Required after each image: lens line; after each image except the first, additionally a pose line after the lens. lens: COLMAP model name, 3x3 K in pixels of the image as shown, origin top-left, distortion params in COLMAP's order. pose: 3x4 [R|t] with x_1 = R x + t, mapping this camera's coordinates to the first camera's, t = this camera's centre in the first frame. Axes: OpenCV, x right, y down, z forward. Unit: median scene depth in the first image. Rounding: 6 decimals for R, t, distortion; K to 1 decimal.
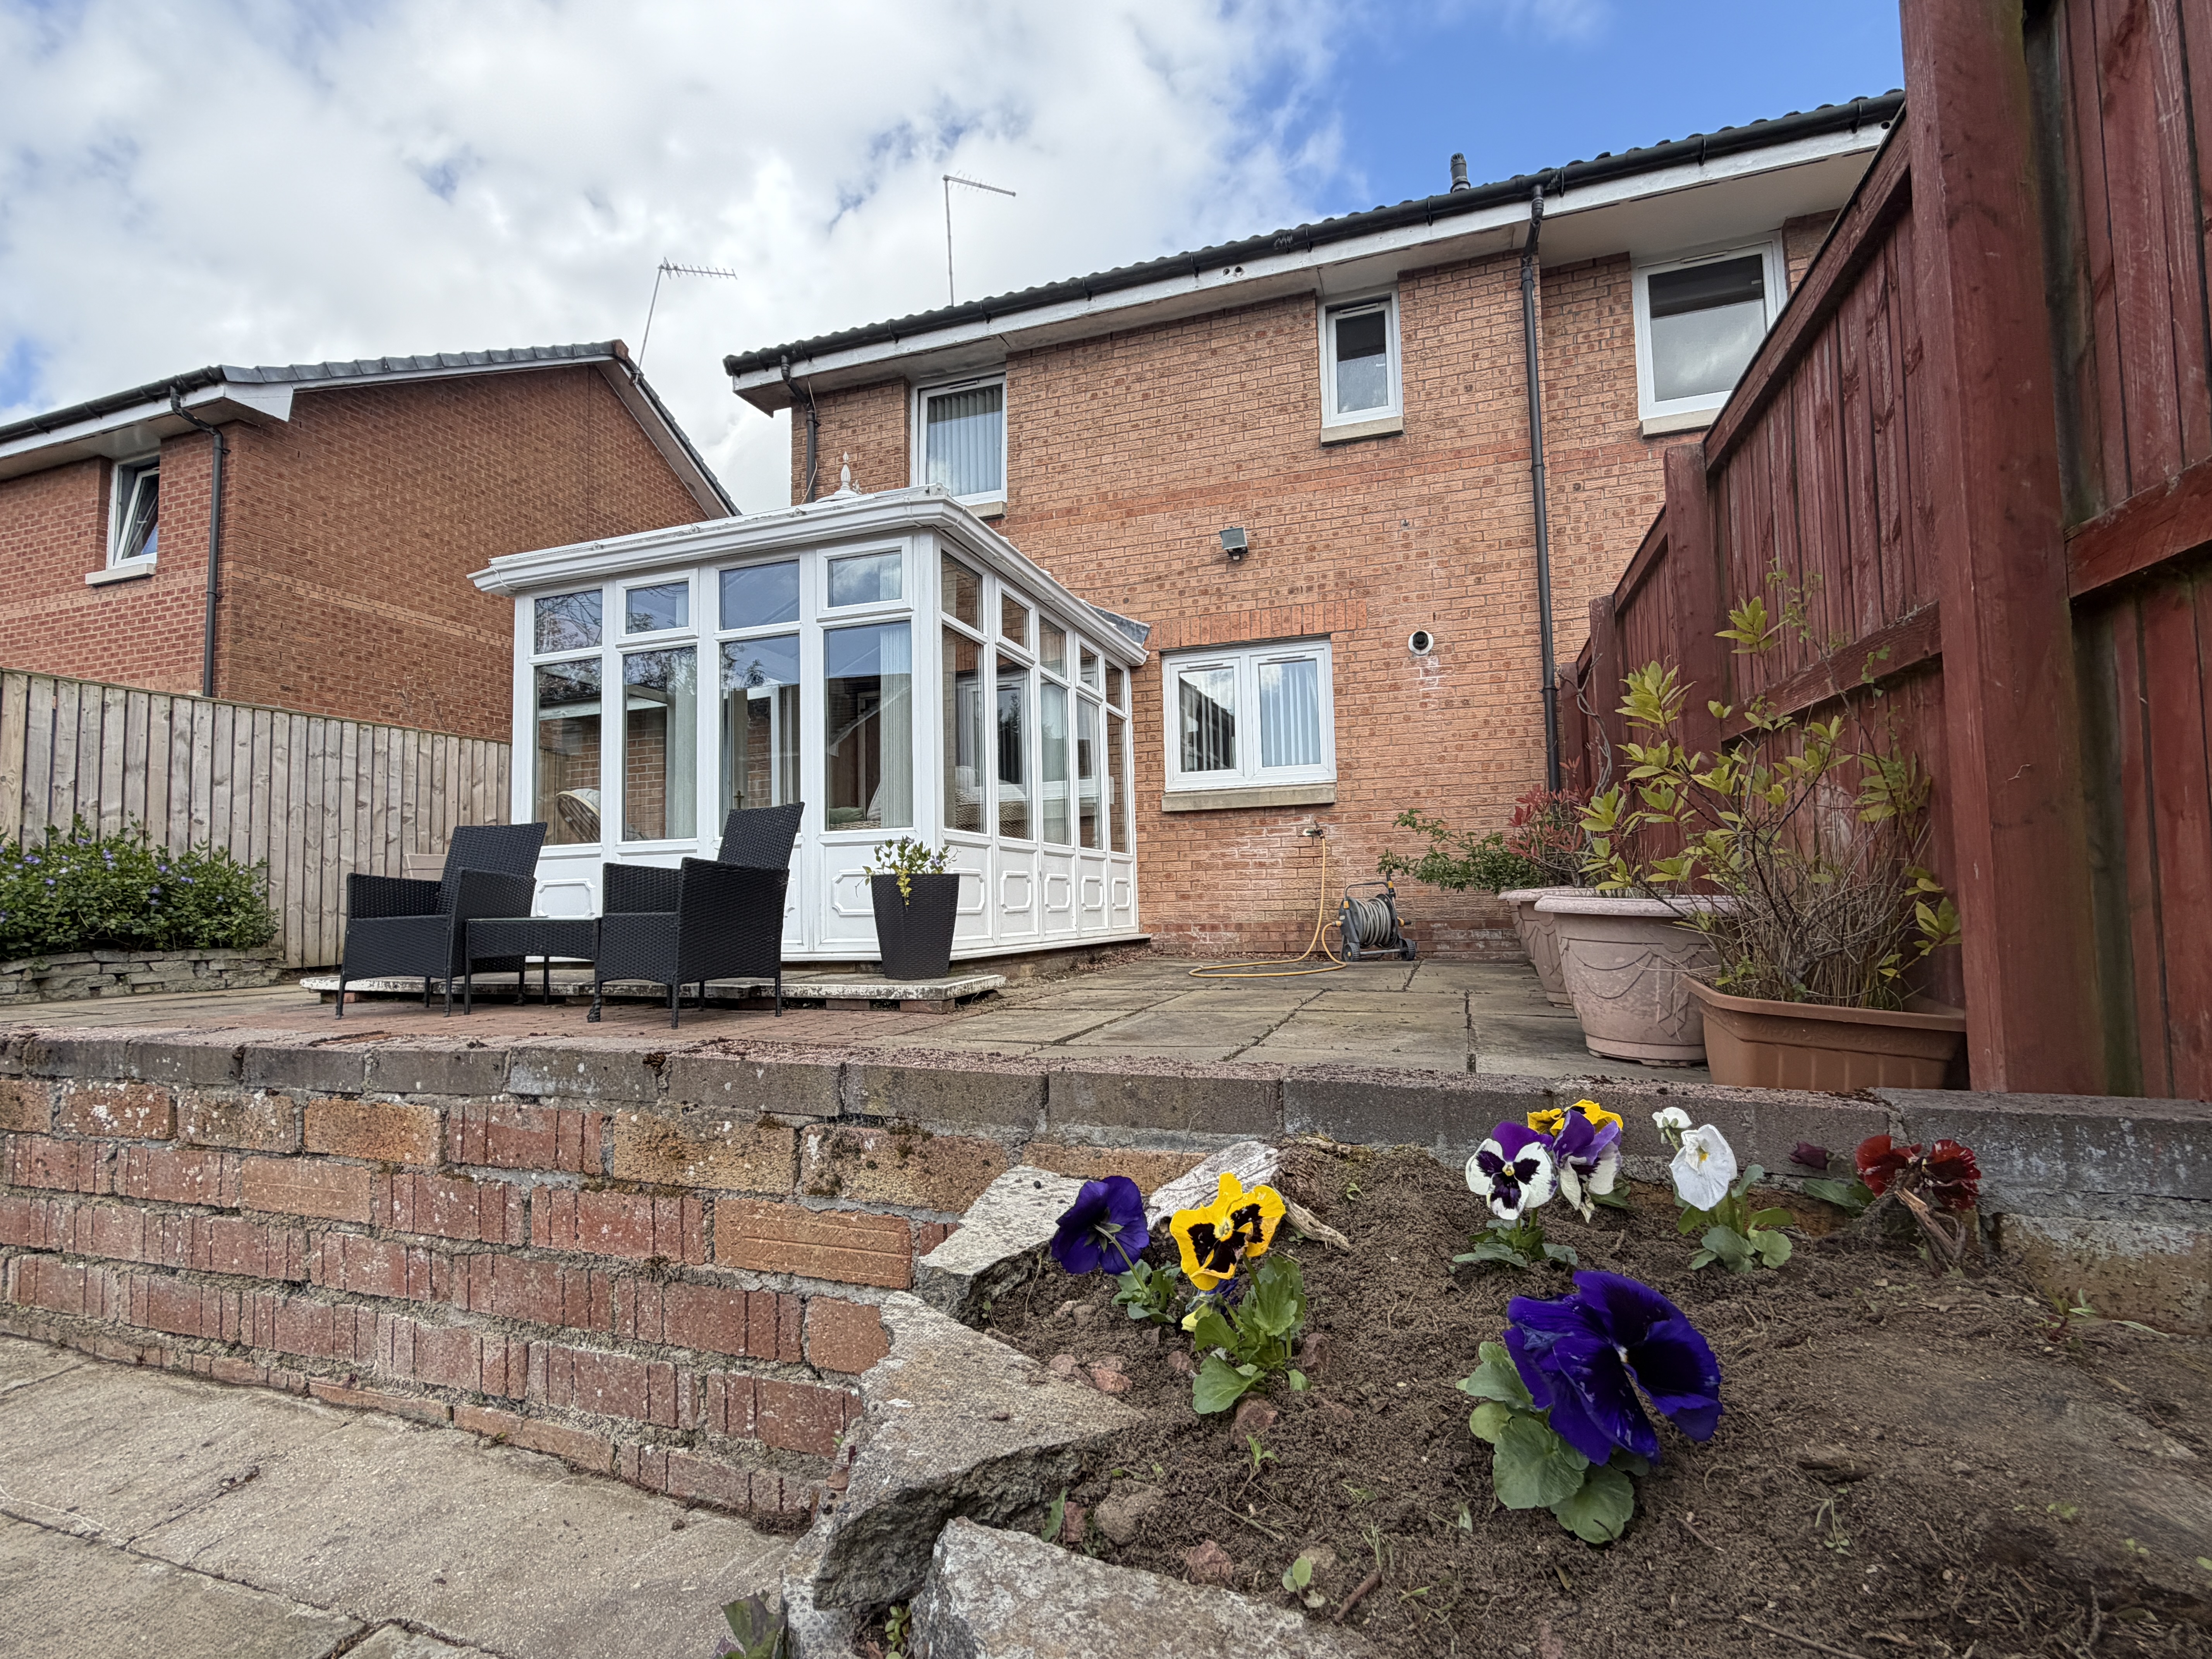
lens RADIAL K [[1030.3, 0, 1106.3], [0, 1030.3, 826.2], [0, 0, 1]] dist [0.000836, -0.000020]
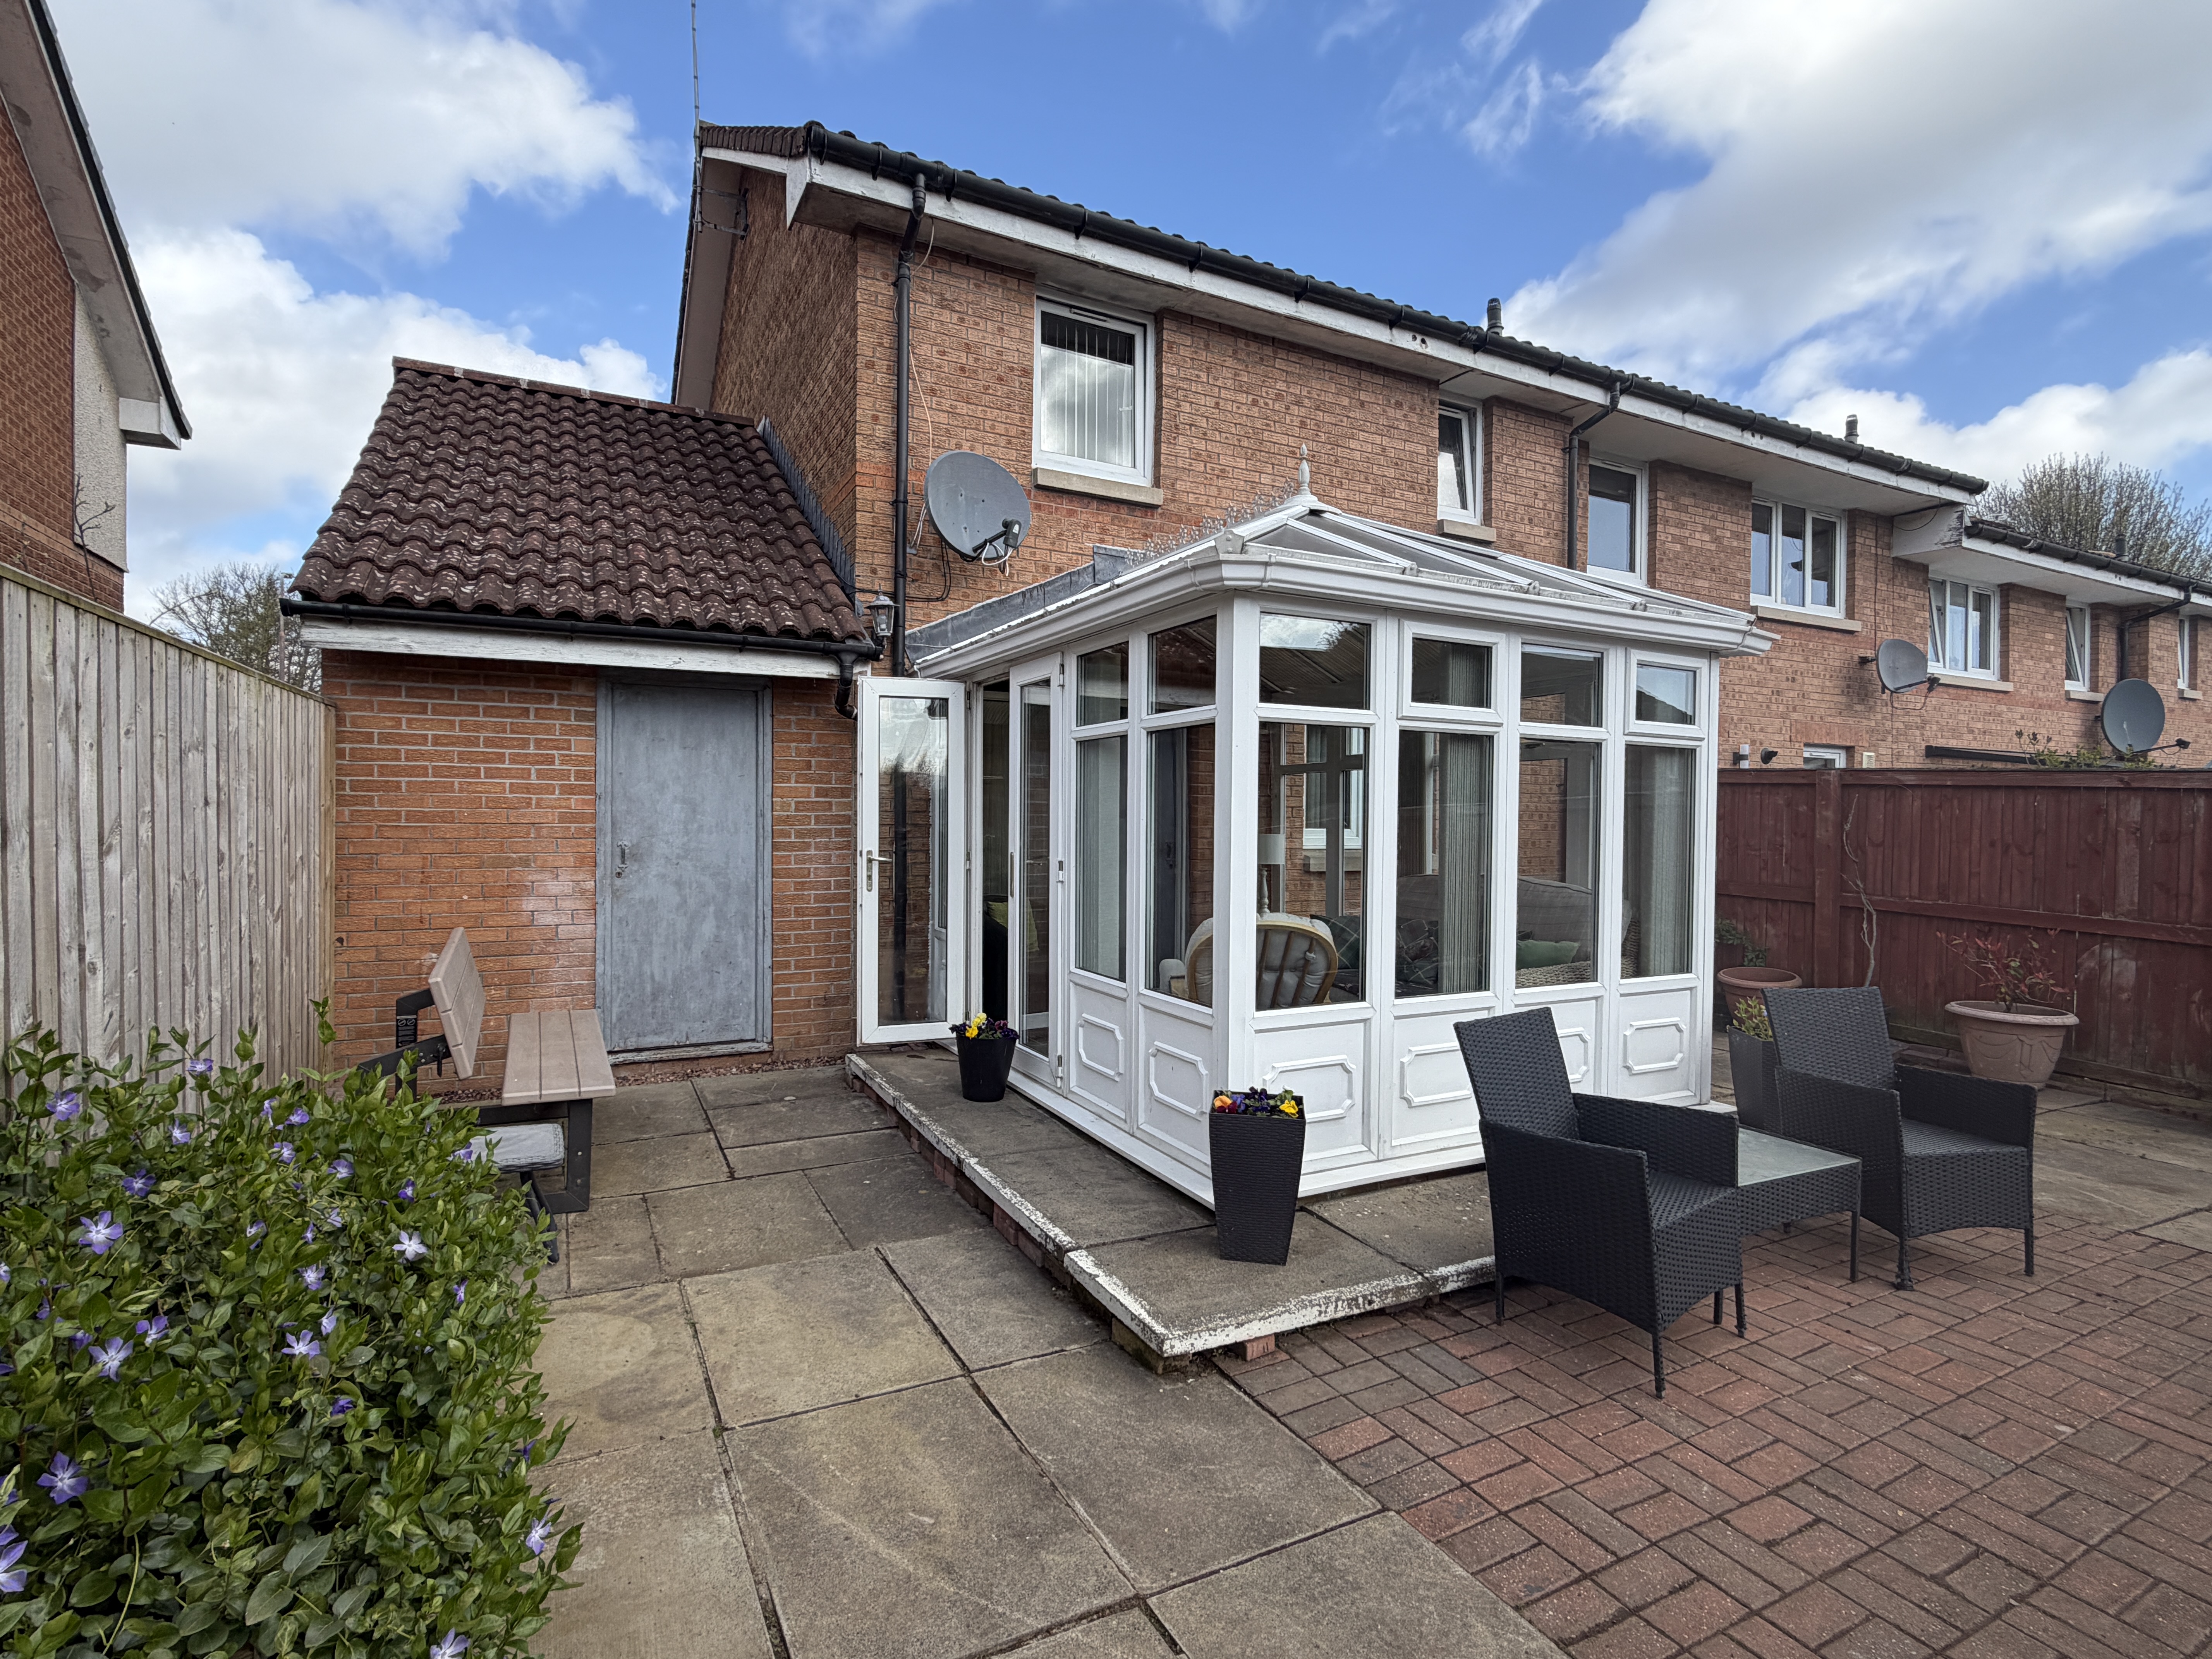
lens RADIAL K [[1006.1, 0, 1106.0], [0, 1006.1, 829.5], [0, 0, 1]] dist [0.001192, 0.000196]
pose [[0.706667, 0.022414, 0.707191, -0.751407], [-0.074832, 0.996260, 0.043201, -0.078818], [-0.703578, -0.083450, 0.705701, 0.465079]]
